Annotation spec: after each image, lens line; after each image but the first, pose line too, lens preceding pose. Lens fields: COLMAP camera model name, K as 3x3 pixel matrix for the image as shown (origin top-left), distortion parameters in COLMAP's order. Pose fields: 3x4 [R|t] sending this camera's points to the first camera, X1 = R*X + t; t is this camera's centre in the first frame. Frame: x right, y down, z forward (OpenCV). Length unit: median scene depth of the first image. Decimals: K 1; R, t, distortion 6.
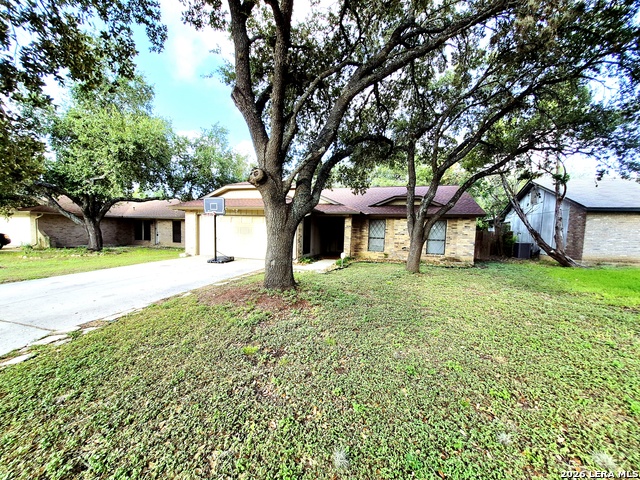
lens RADIAL K [[252.0, 0, 315.3], [0, 252.0, 250.7], [0, 0, 1]] dist [0.000758, 0.000008]
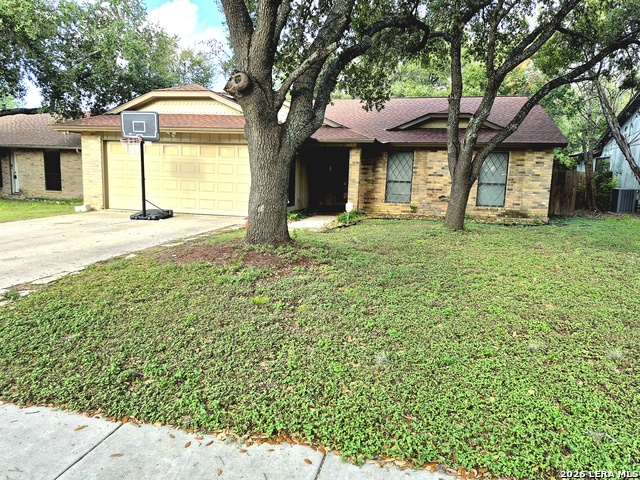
lens RADIAL K [[446.5, 0, 320.0], [0, 446.5, 240.0], [0, 0, 1]] dist [0.063573, -0.056212]
pose [[0.997293, -0.008426, 0.073045, -0.042606], [0.003623, 0.997837, 0.065642, 0.024722], [-0.073440, -0.065199, 0.995166, -0.122450]]
